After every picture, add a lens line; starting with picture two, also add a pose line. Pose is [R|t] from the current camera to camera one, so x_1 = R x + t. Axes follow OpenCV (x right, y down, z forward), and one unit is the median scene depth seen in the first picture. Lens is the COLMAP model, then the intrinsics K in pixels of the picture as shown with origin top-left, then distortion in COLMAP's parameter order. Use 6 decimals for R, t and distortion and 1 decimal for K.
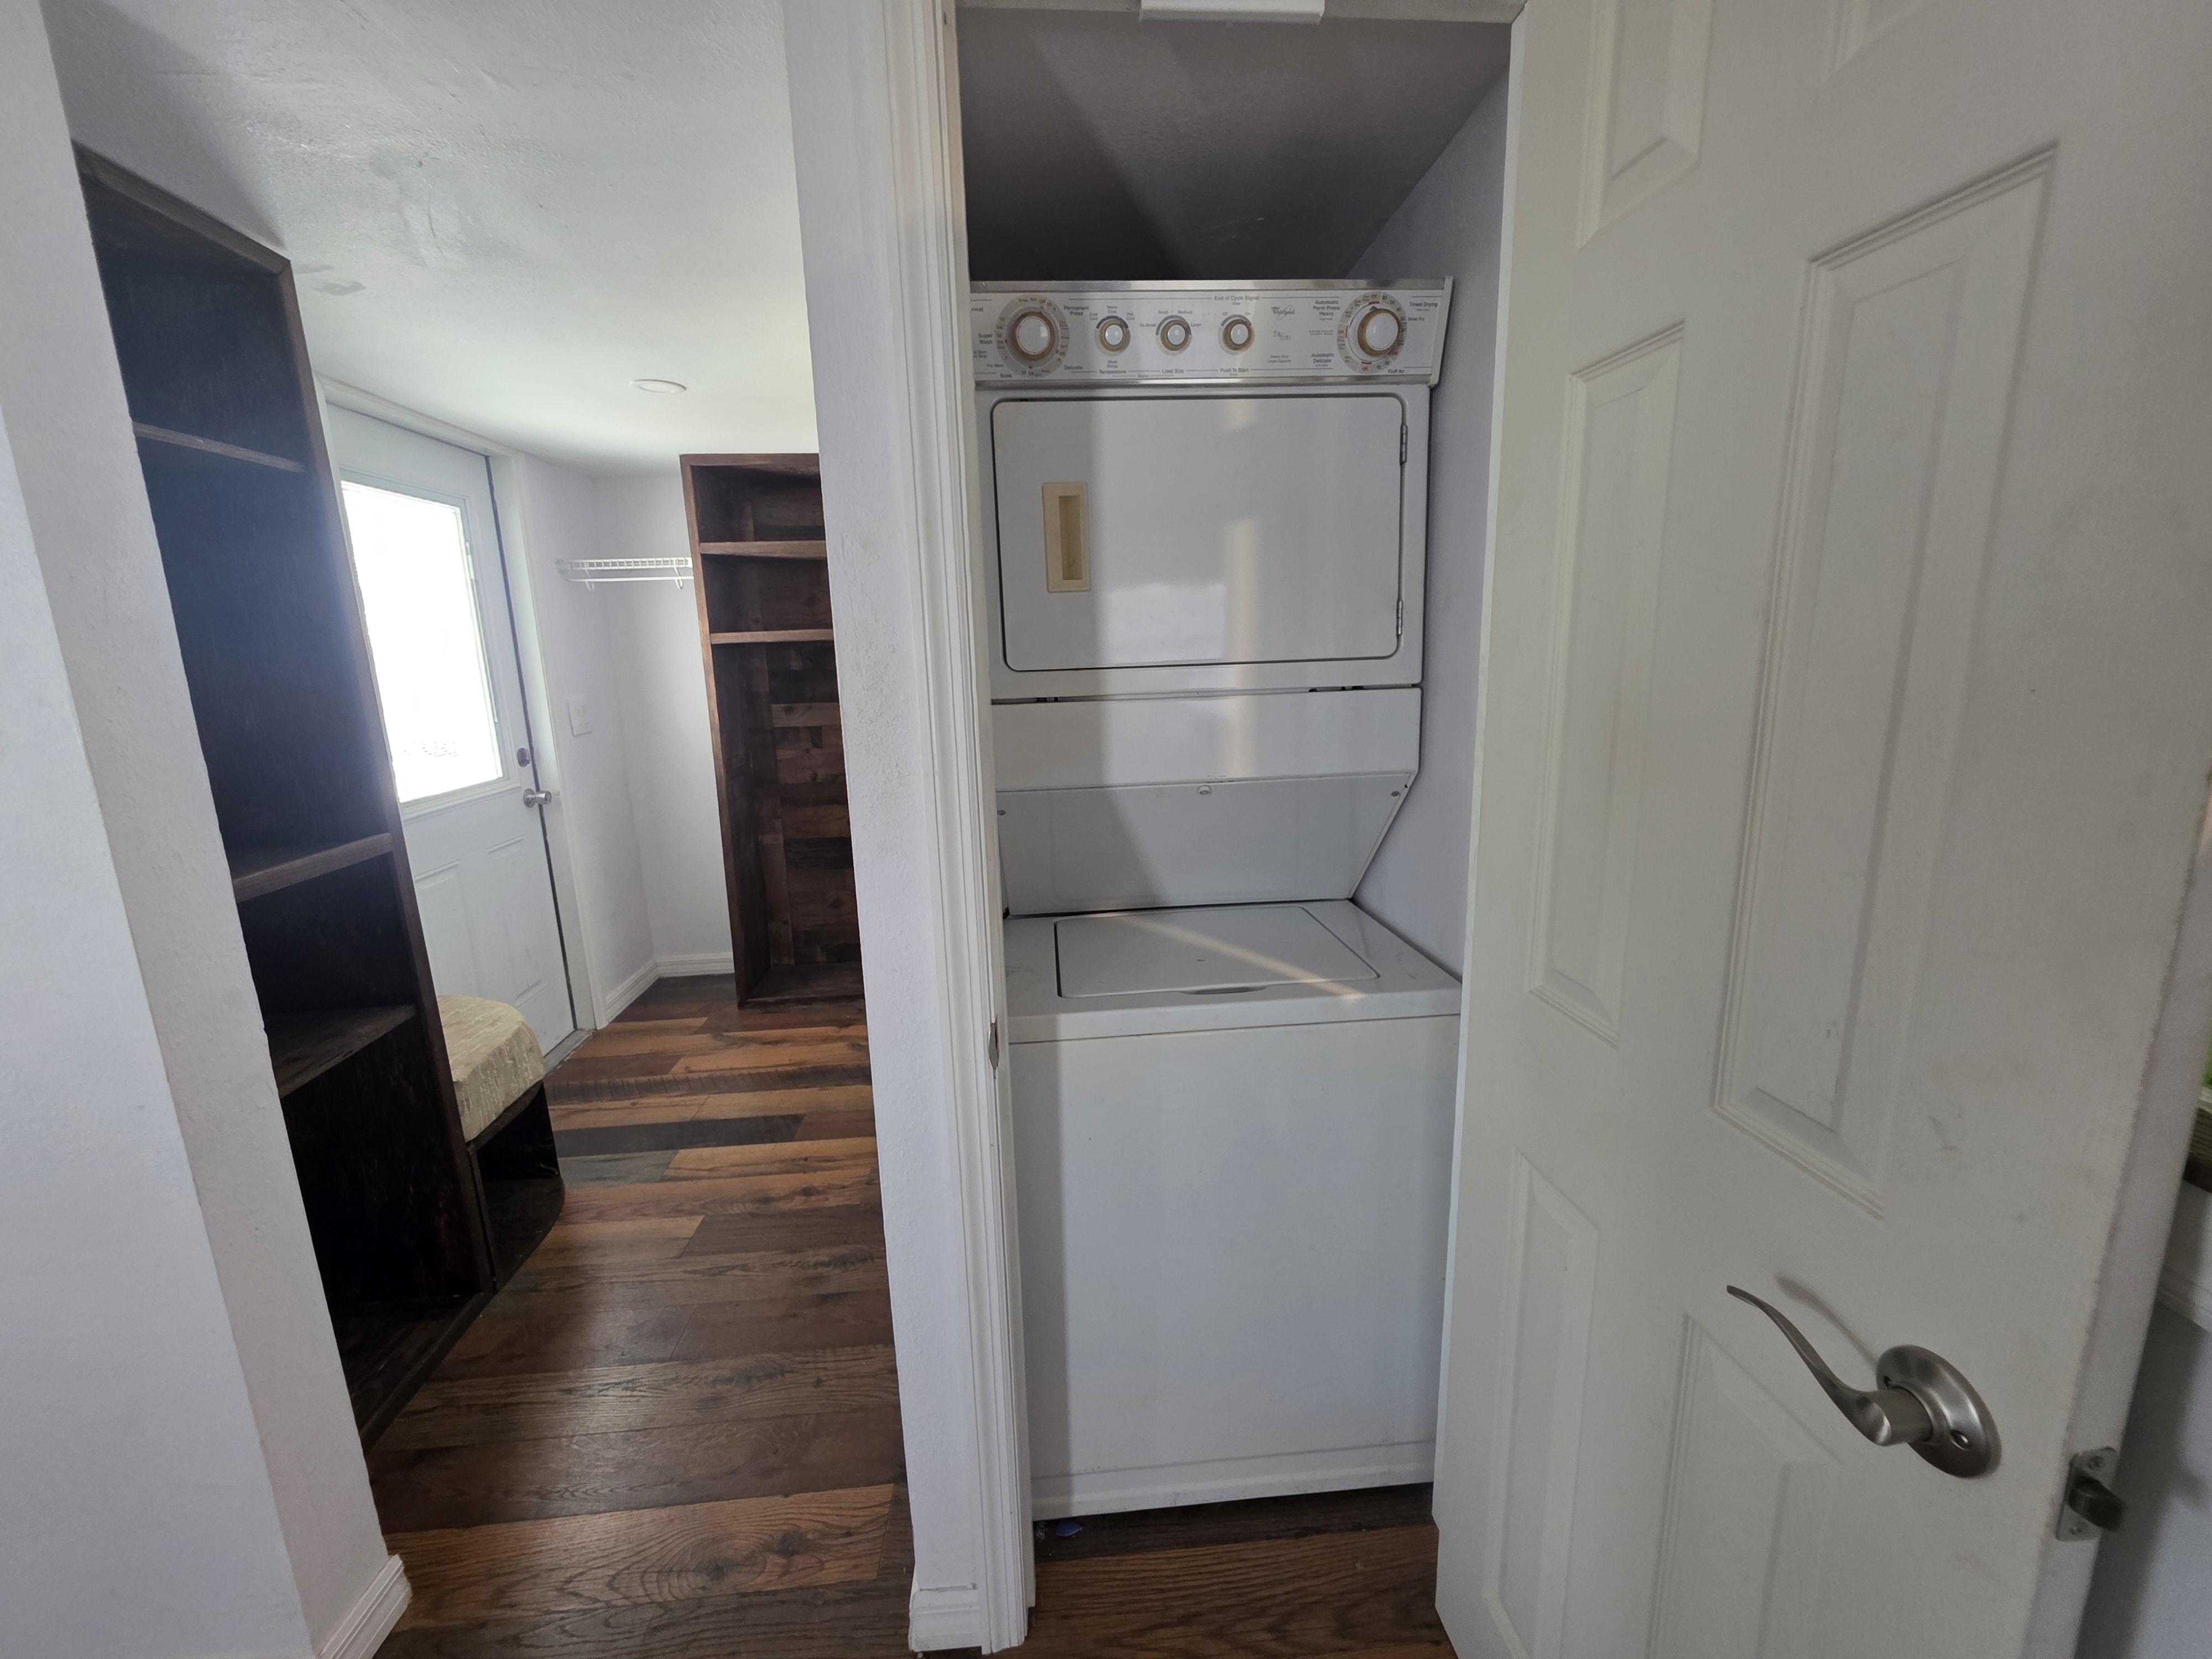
lens RADIAL K [[887.7, 0, 1104.3], [0, 887.7, 824.8], [0, 0, 1]] dist [0.002302, -0.001176]
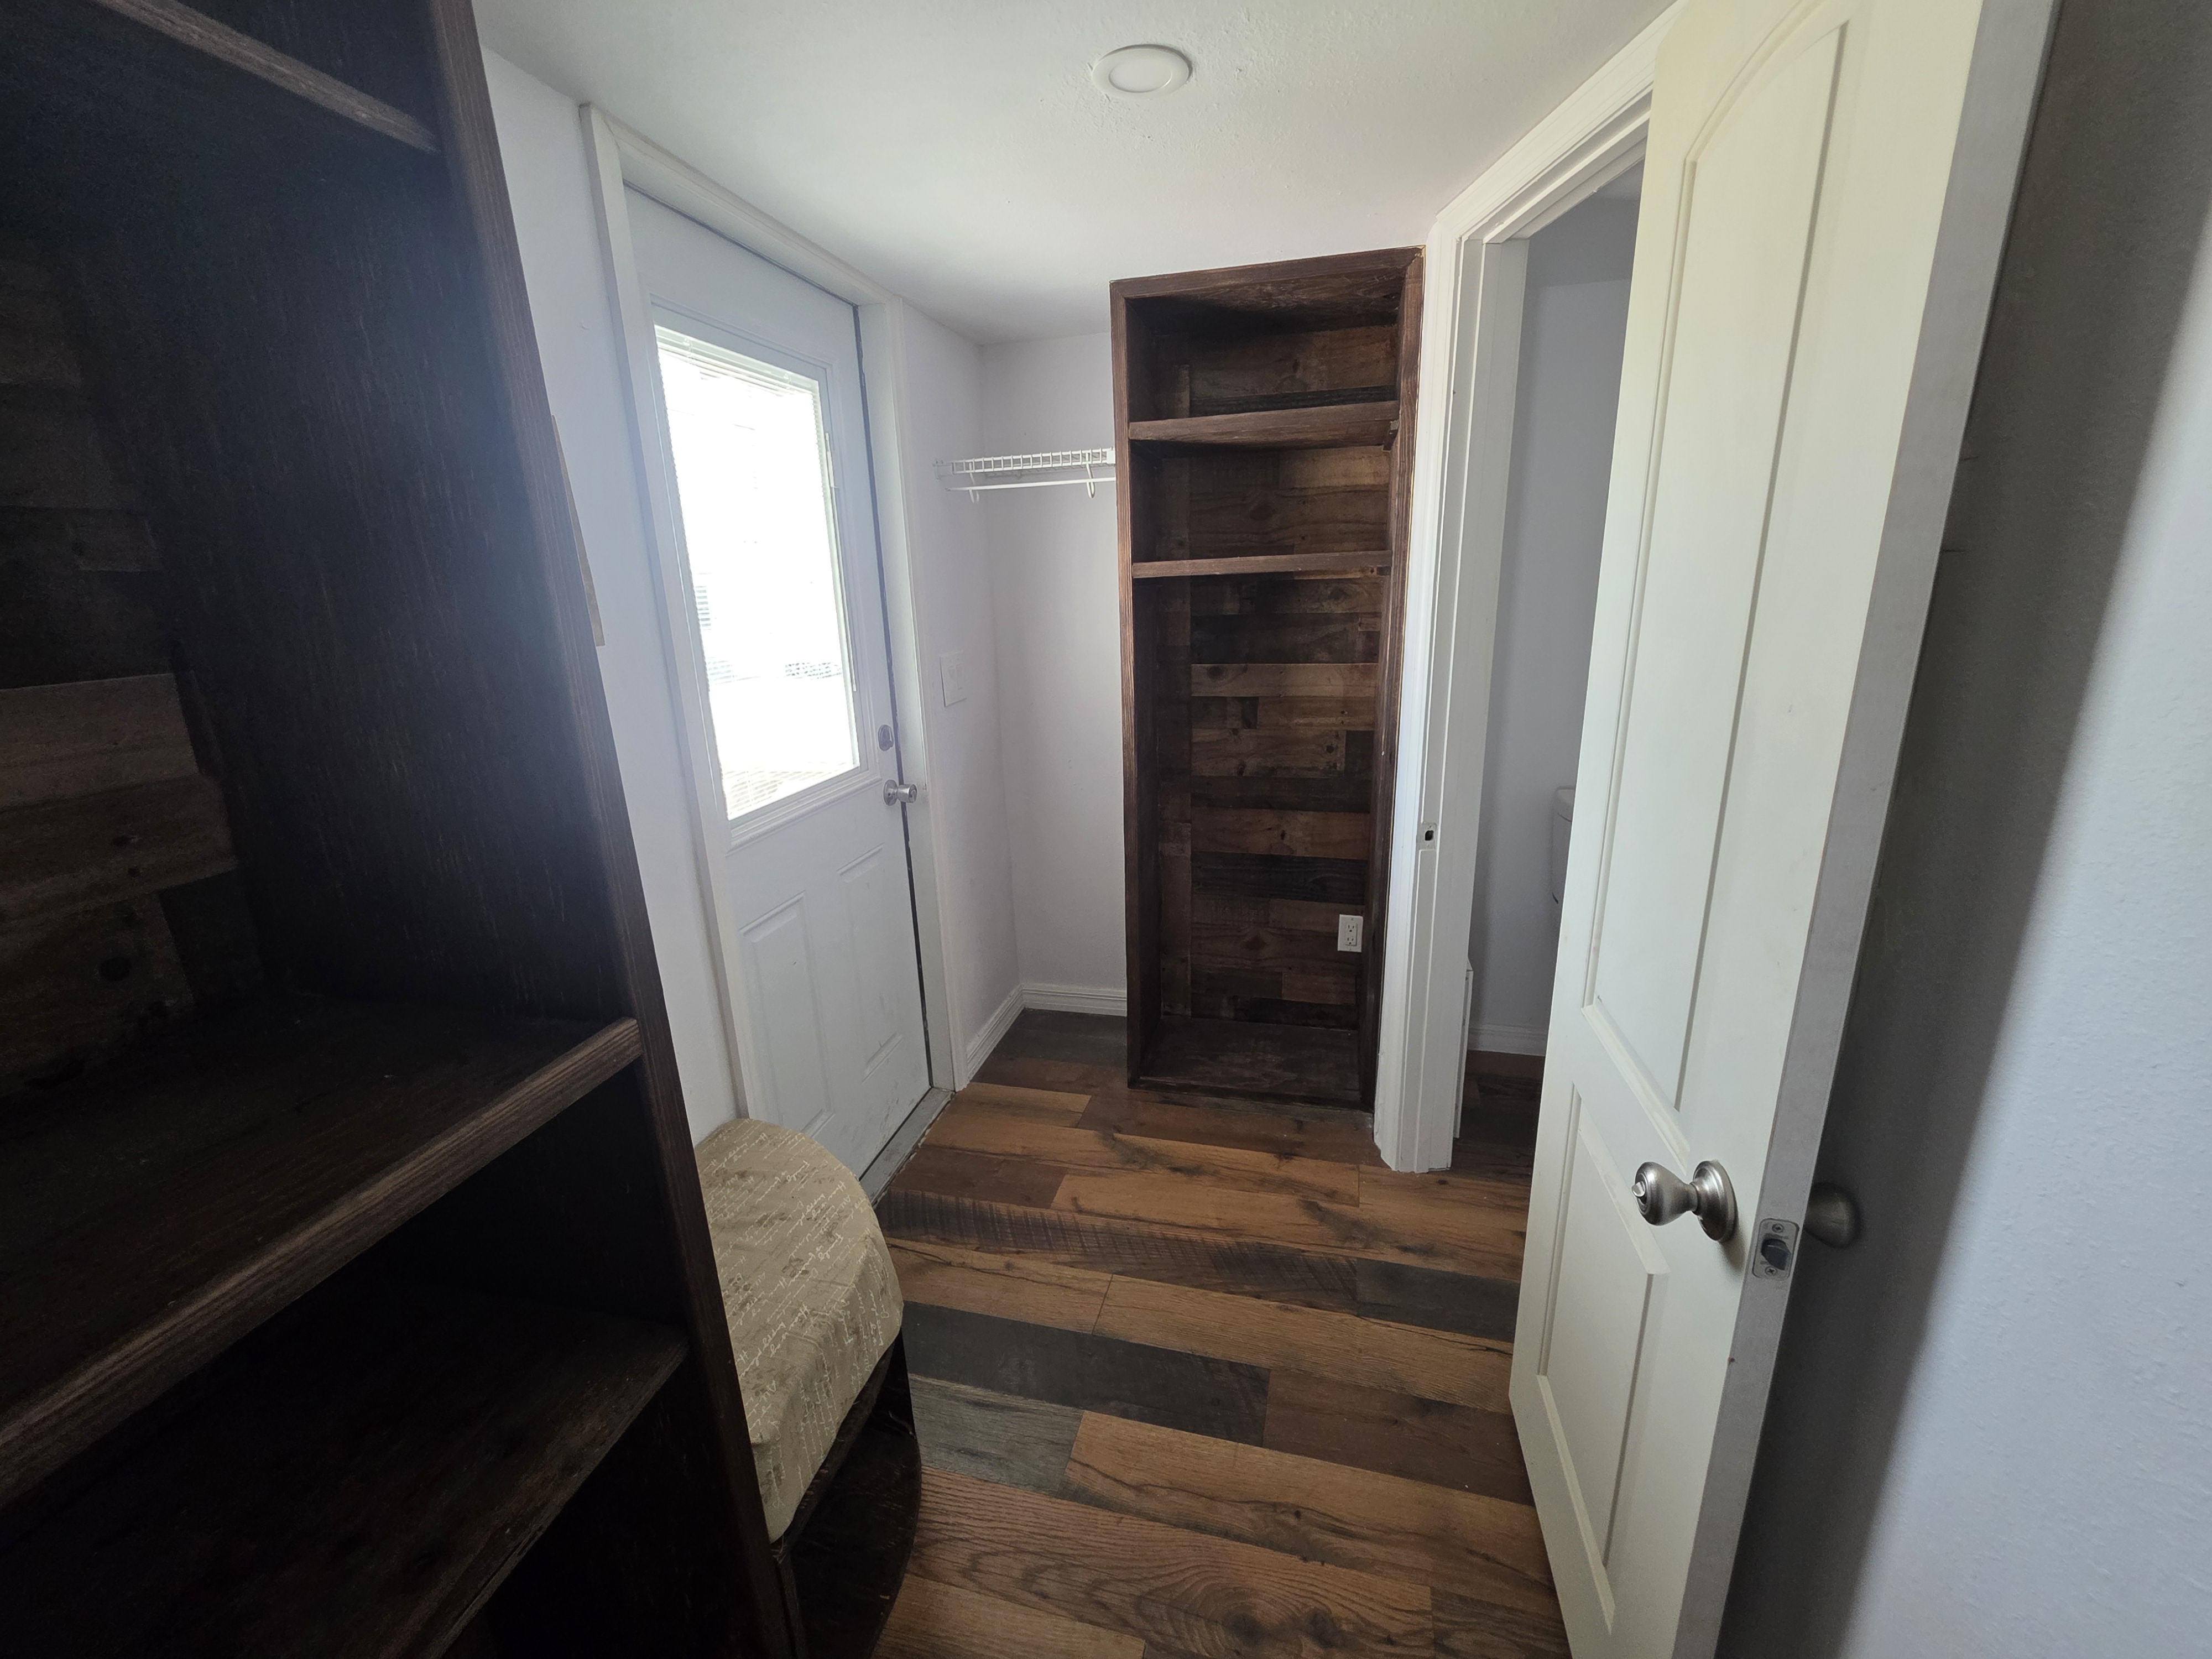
lens RADIAL K [[887.7, 0, 1116.9], [0, 887.7, 825.9], [0, 0, 1]] dist [0.002302, -0.001176]
pose [[0.948183, 0.083572, -0.306538, -0.239716], [-0.058400, 0.994191, 0.090403, -0.079974], [0.312313, -0.067817, 0.947556, 0.356714]]
